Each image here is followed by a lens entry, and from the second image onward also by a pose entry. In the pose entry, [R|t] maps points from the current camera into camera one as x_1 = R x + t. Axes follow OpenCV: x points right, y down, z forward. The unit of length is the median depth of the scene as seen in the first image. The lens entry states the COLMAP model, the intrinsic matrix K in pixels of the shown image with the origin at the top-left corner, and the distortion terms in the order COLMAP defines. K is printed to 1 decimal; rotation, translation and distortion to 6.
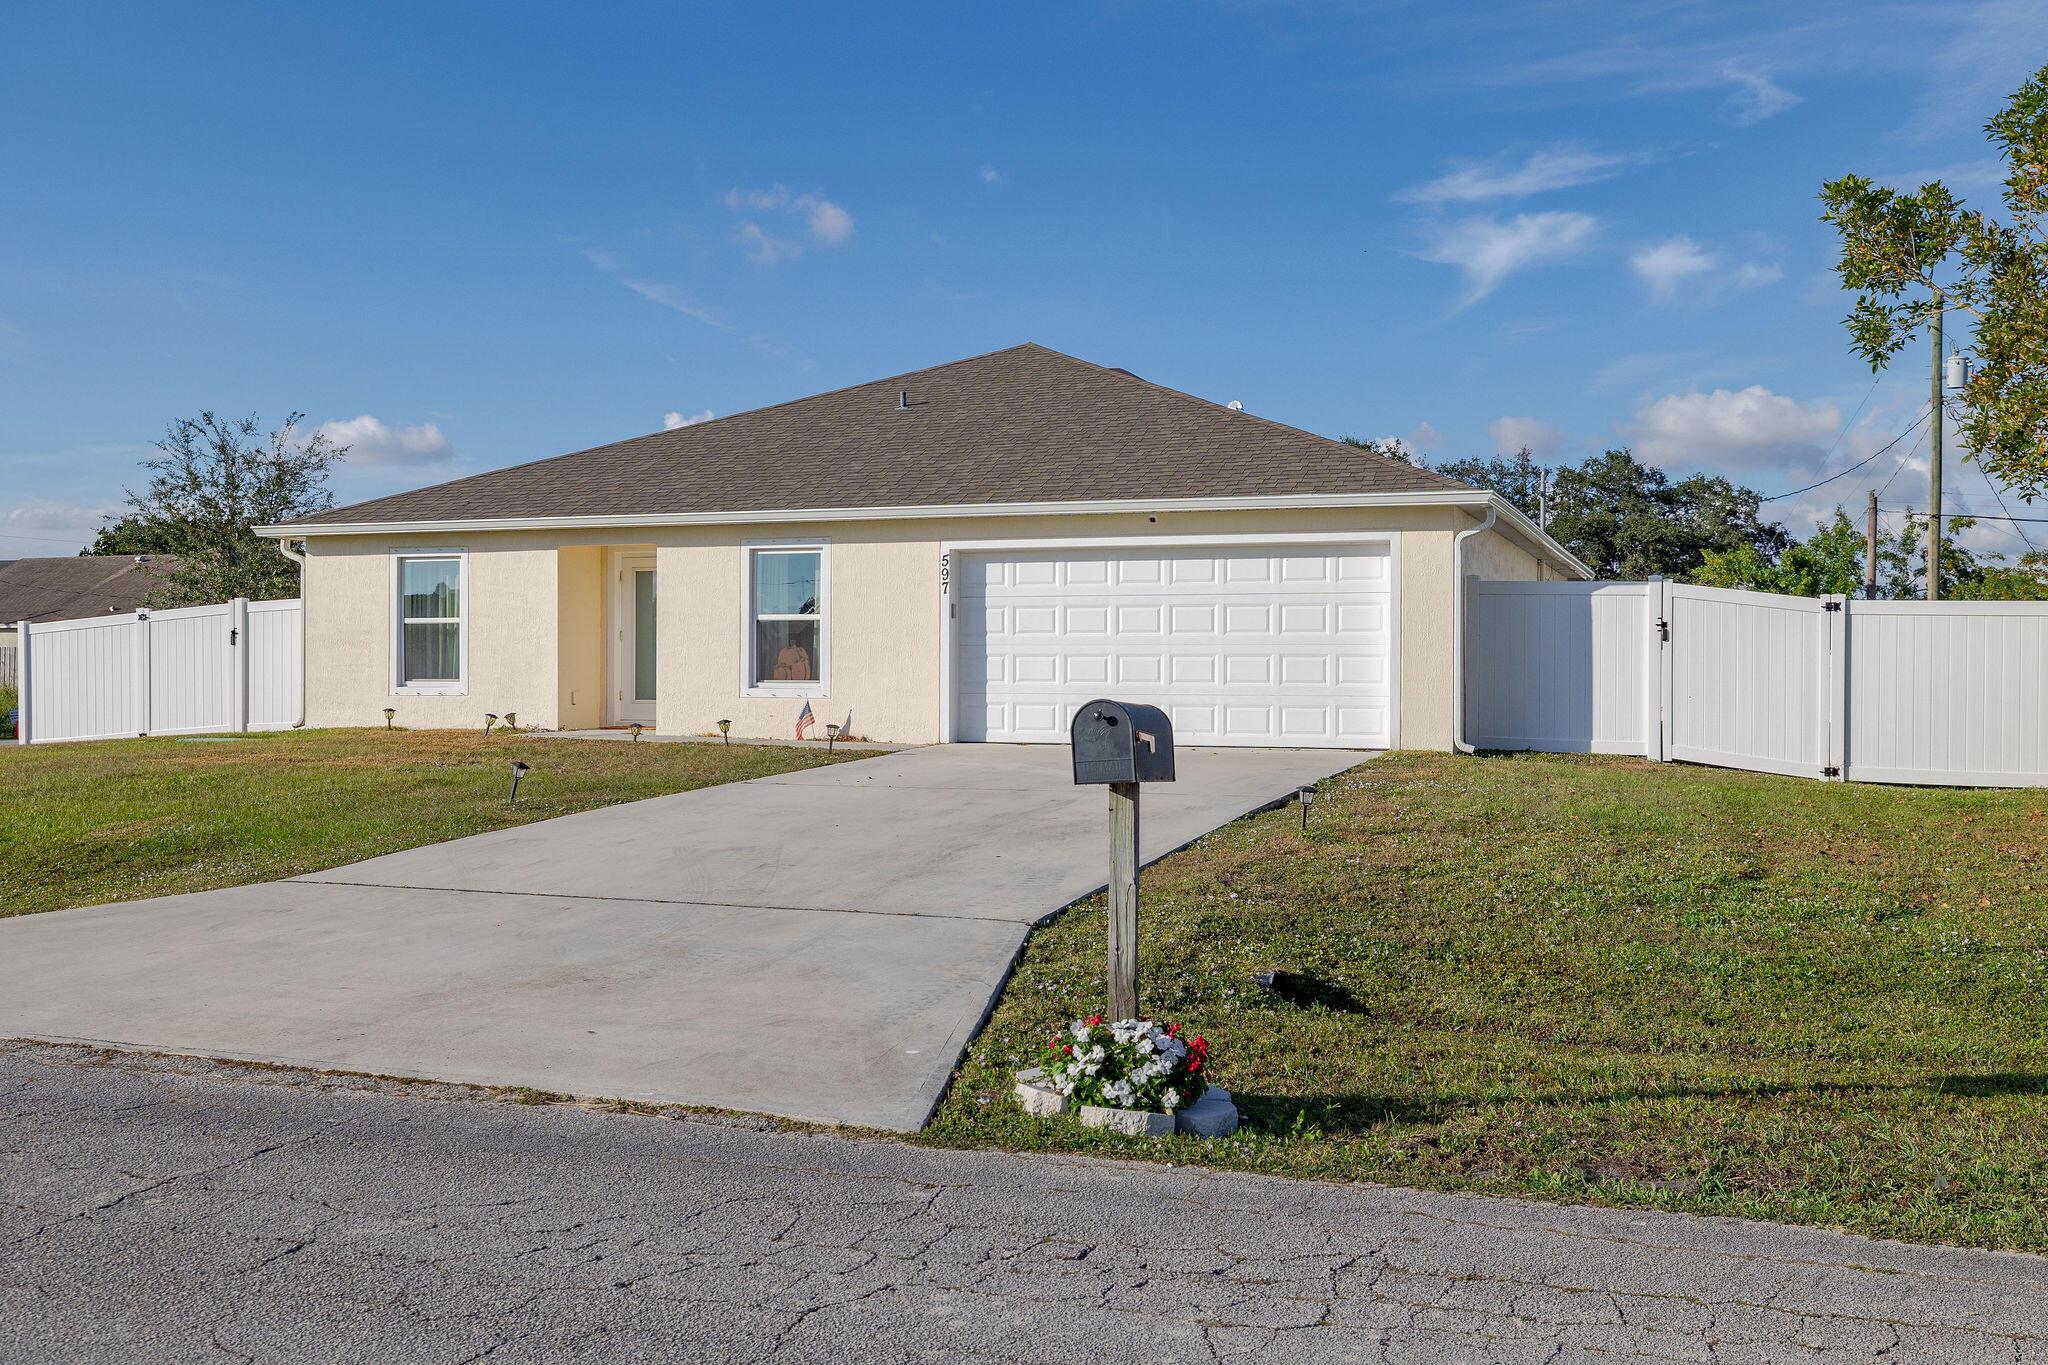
lens RADIAL K [[1954.0, 0, 1012.4], [0, 1954.0, 692.1], [0, 0, 1]] dist [0.008901, 0.000000]
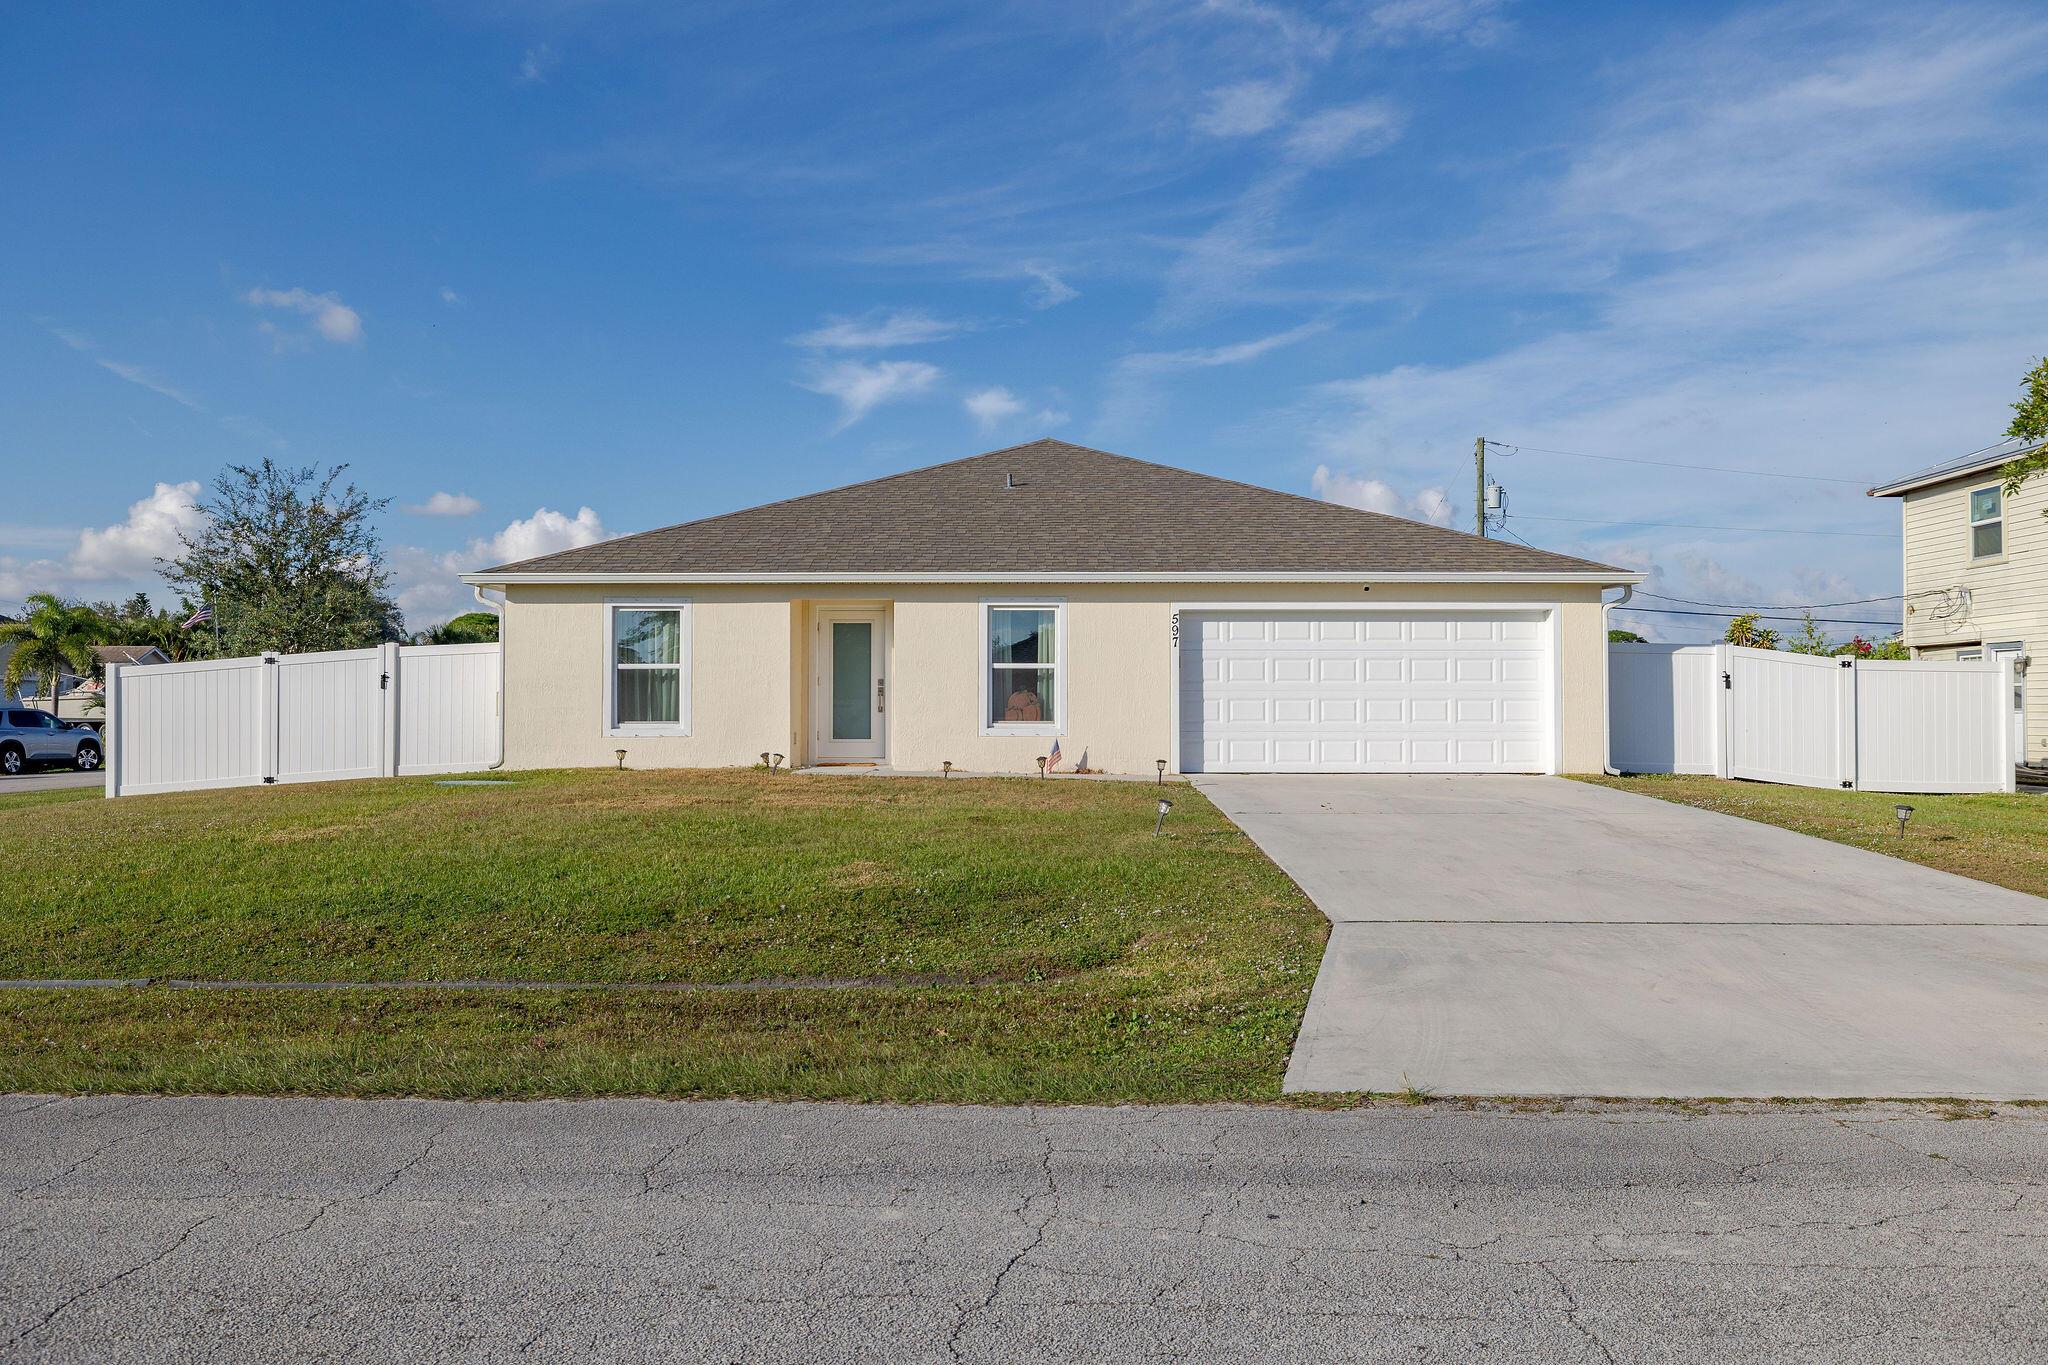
lens RADIAL K [[1534.6, 0, 1029.9], [0, 1534.6, 689.3], [0, 0, 1]] dist [-0.003640, 0.010574]
pose [[0.939374, 0.001734, 0.342889, -0.375294], [0.006159, 0.999741, -0.021928, -0.004576], [-0.342838, 0.022710, 0.939120, 0.143300]]
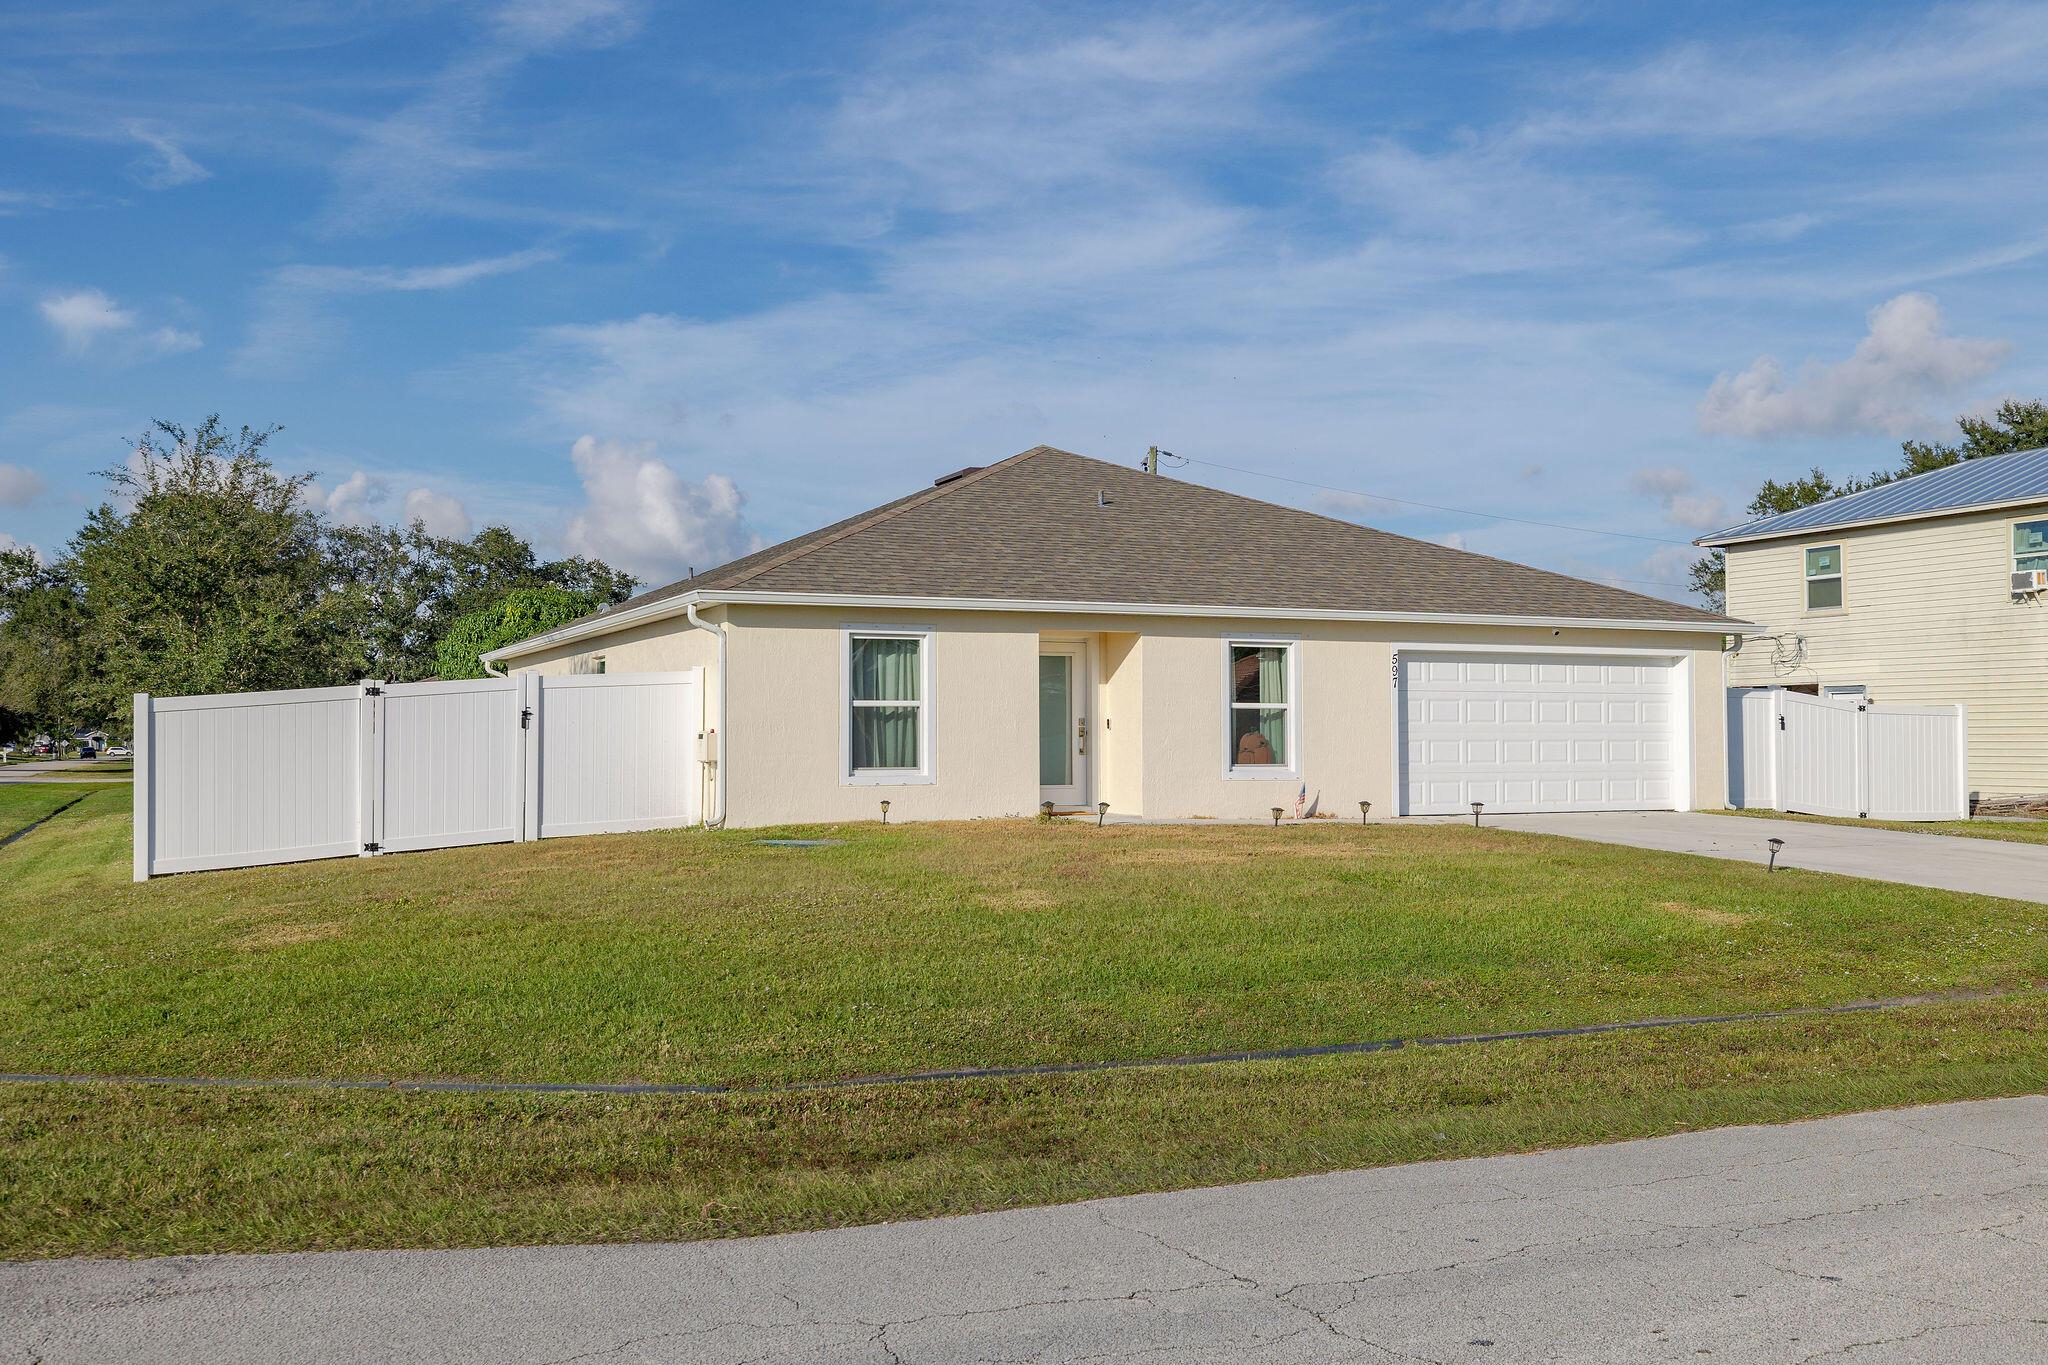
lens RADIAL K [[1904.2, 0, 1032.6], [0, 1904.2, 689.1], [0, 0, 1]] dist [0.006737, 0.000000]
pose [[0.702557, 0.014259, 0.711485, -0.854375], [0.009636, 0.999517, -0.029546, -0.015862], [-0.711562, 0.027614, 0.702080, 0.315286]]
